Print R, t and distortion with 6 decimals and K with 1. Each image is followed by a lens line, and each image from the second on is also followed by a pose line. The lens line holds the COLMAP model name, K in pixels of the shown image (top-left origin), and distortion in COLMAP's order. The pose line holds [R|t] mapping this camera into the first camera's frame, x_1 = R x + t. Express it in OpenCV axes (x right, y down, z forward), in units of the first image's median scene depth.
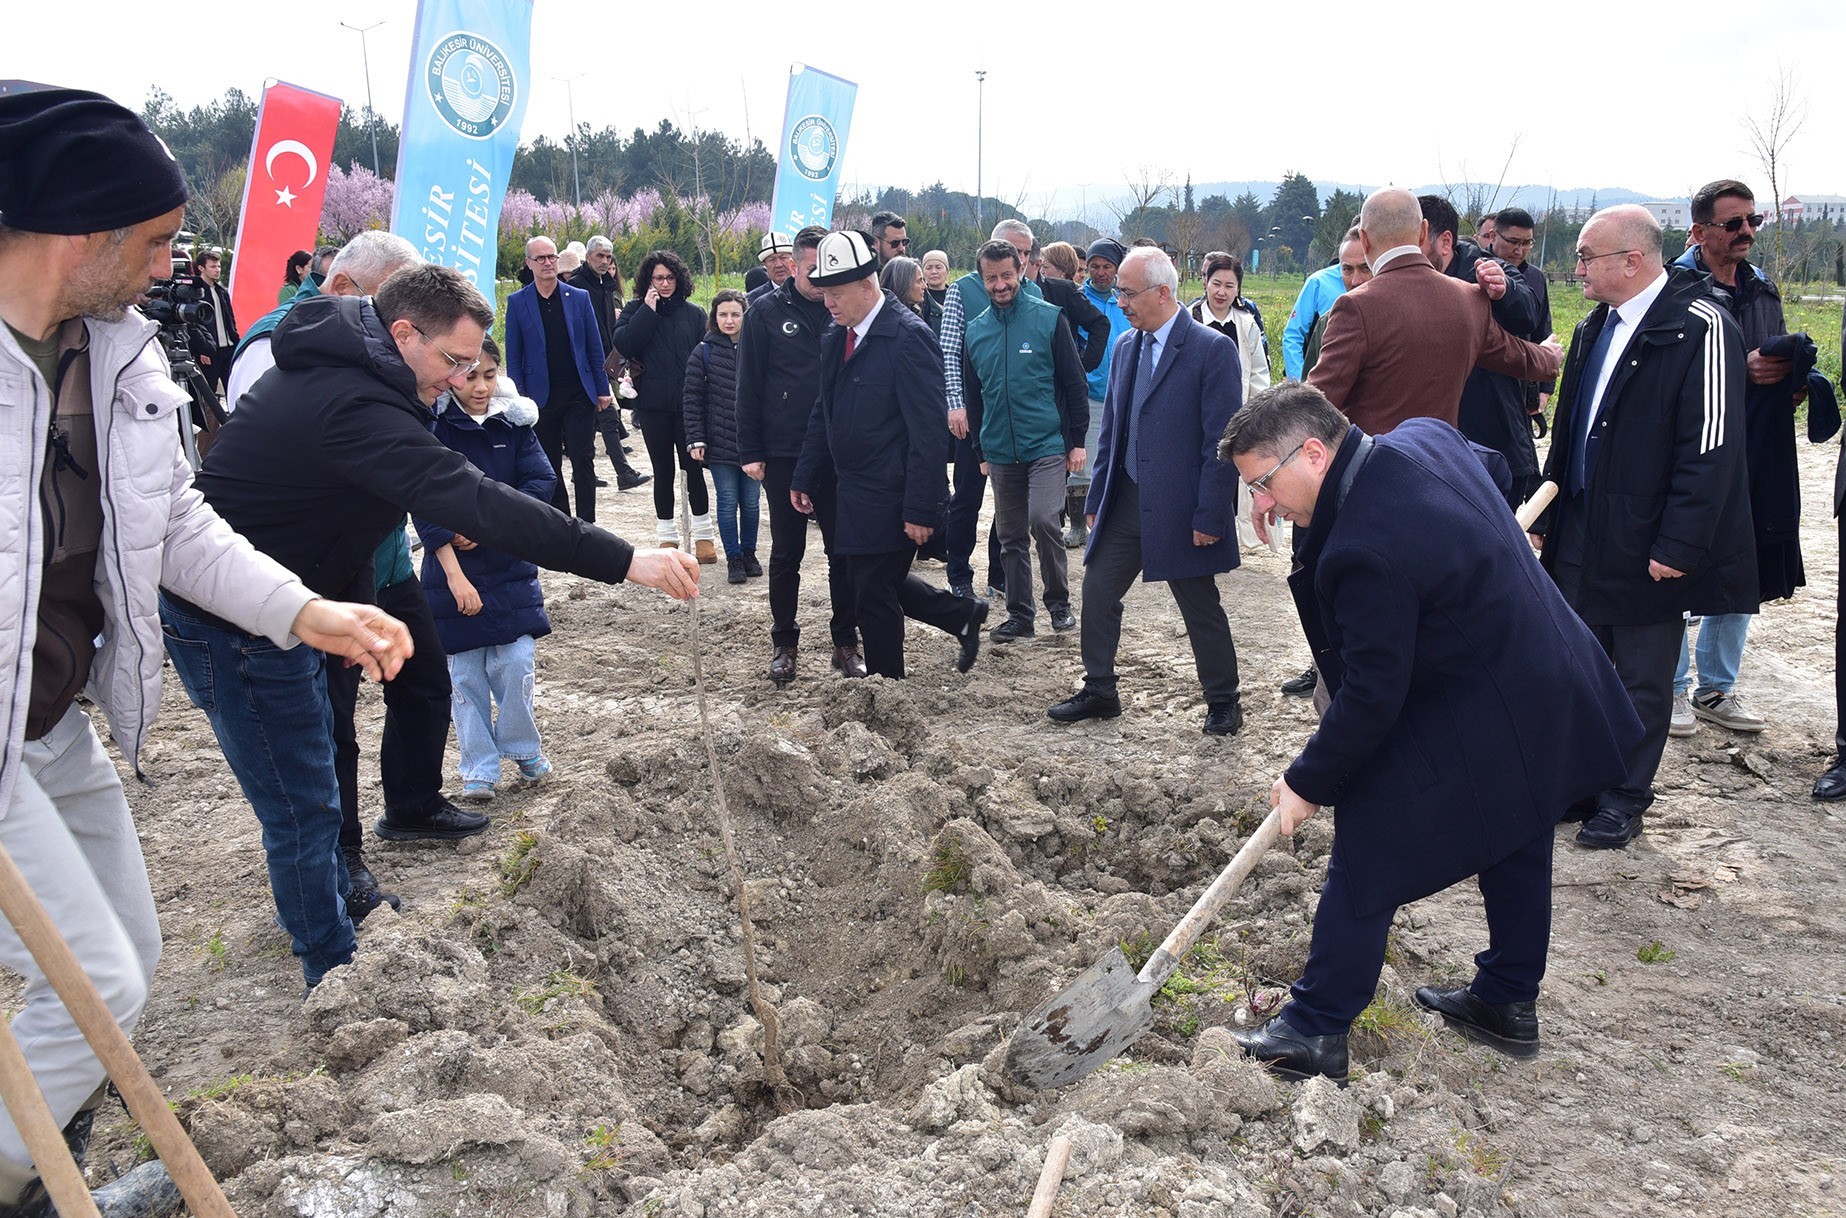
lens RADIAL K [[1420.7, 0, 923.3], [0, 1420.7, 621.6], [0, 0, 1]] dist [-0.016574, -0.001915]
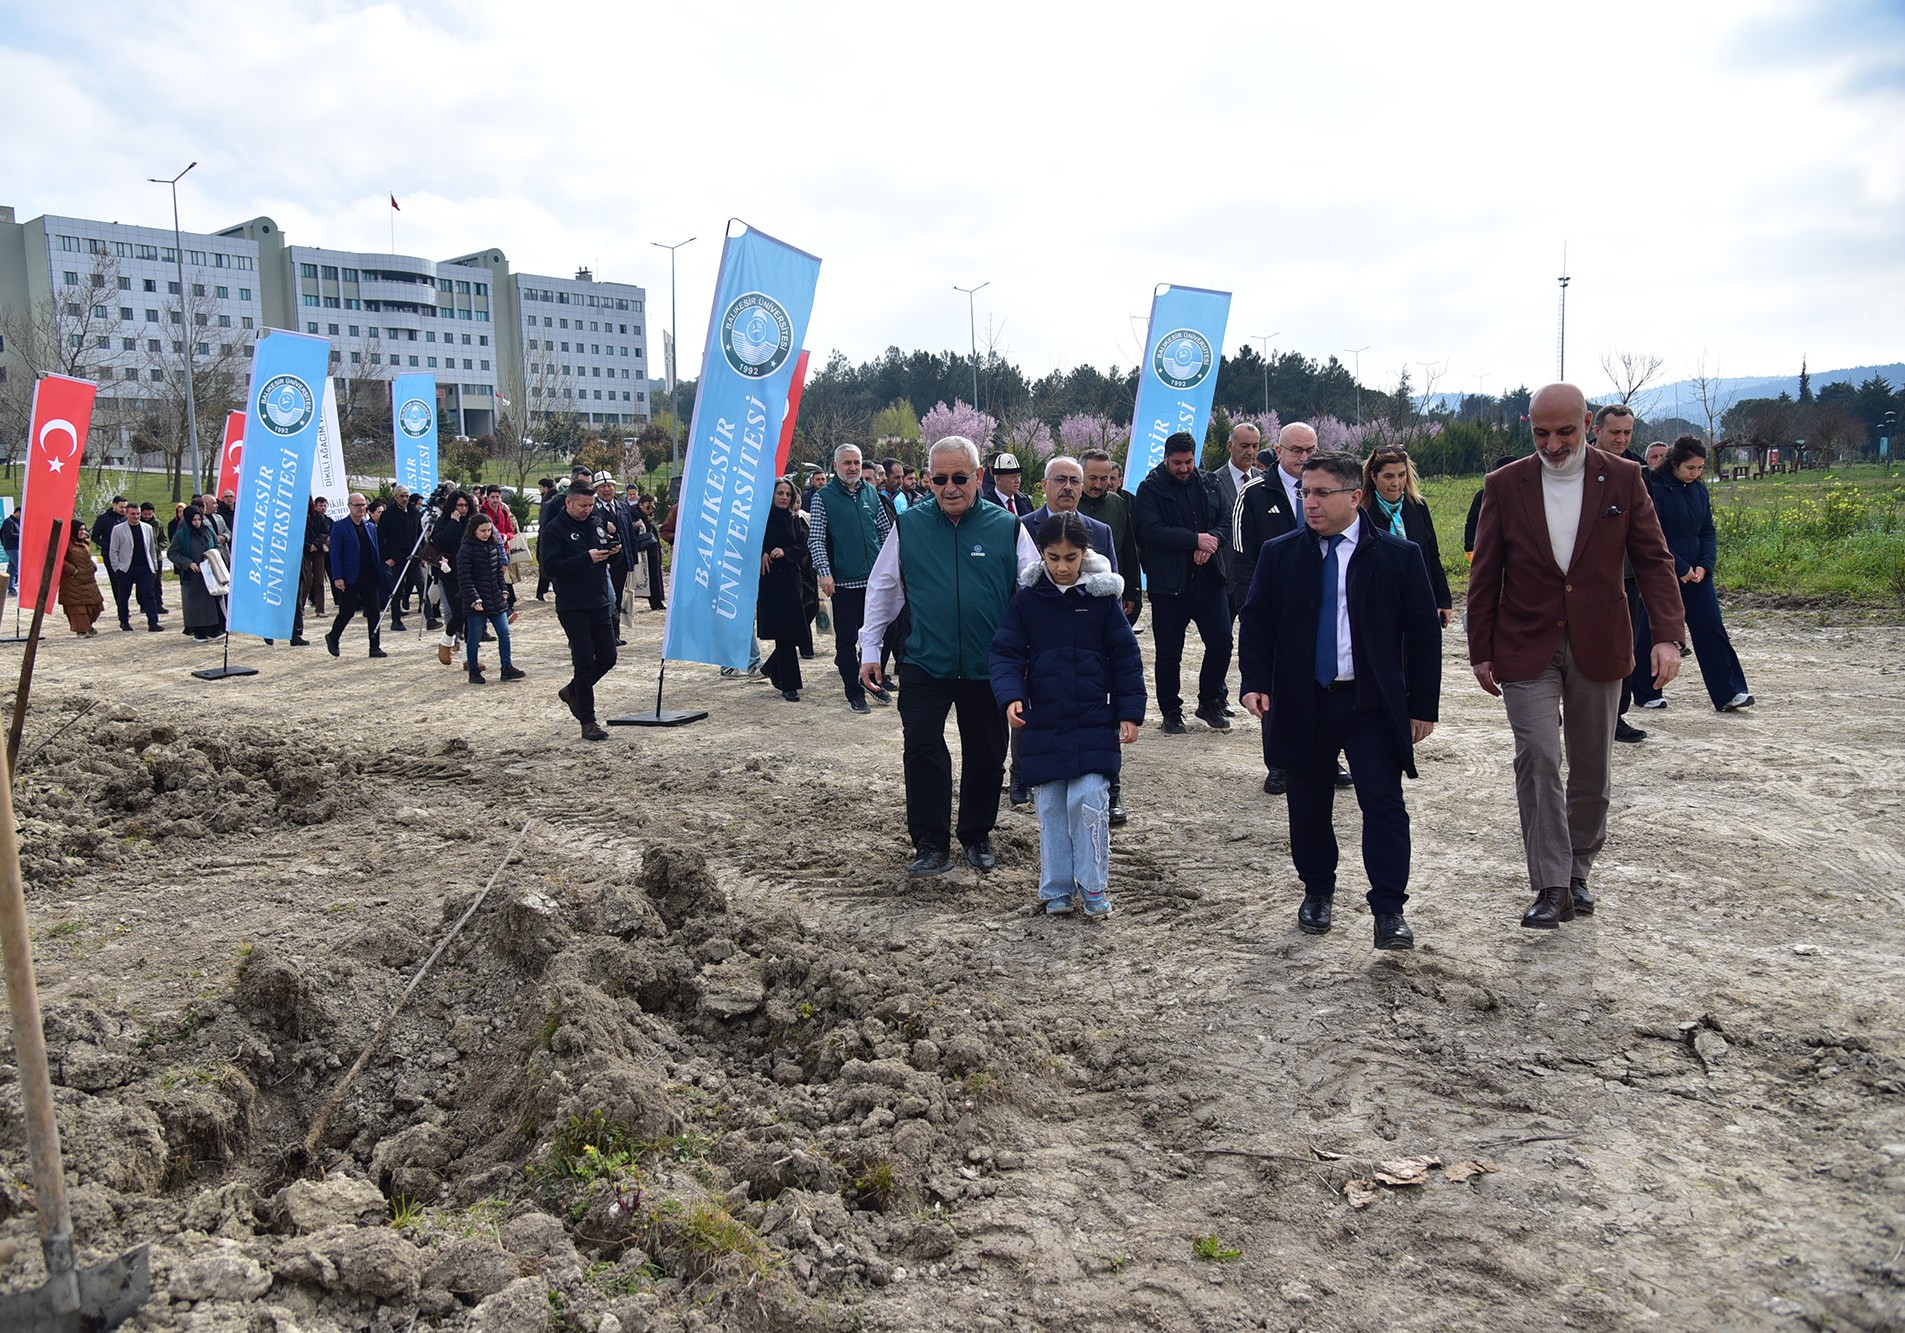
lens RADIAL K [[1338.5, 0, 954.5], [0, 1338.5, 650.8], [0, 0, 1]] dist [-0.042513, 0.015667]
pose [[0.905040, 0.018940, -0.424905, 0.316399], [-0.068754, 0.992384, -0.102210, -0.010479], [0.419733, 0.121718, 0.899449, 0.088043]]
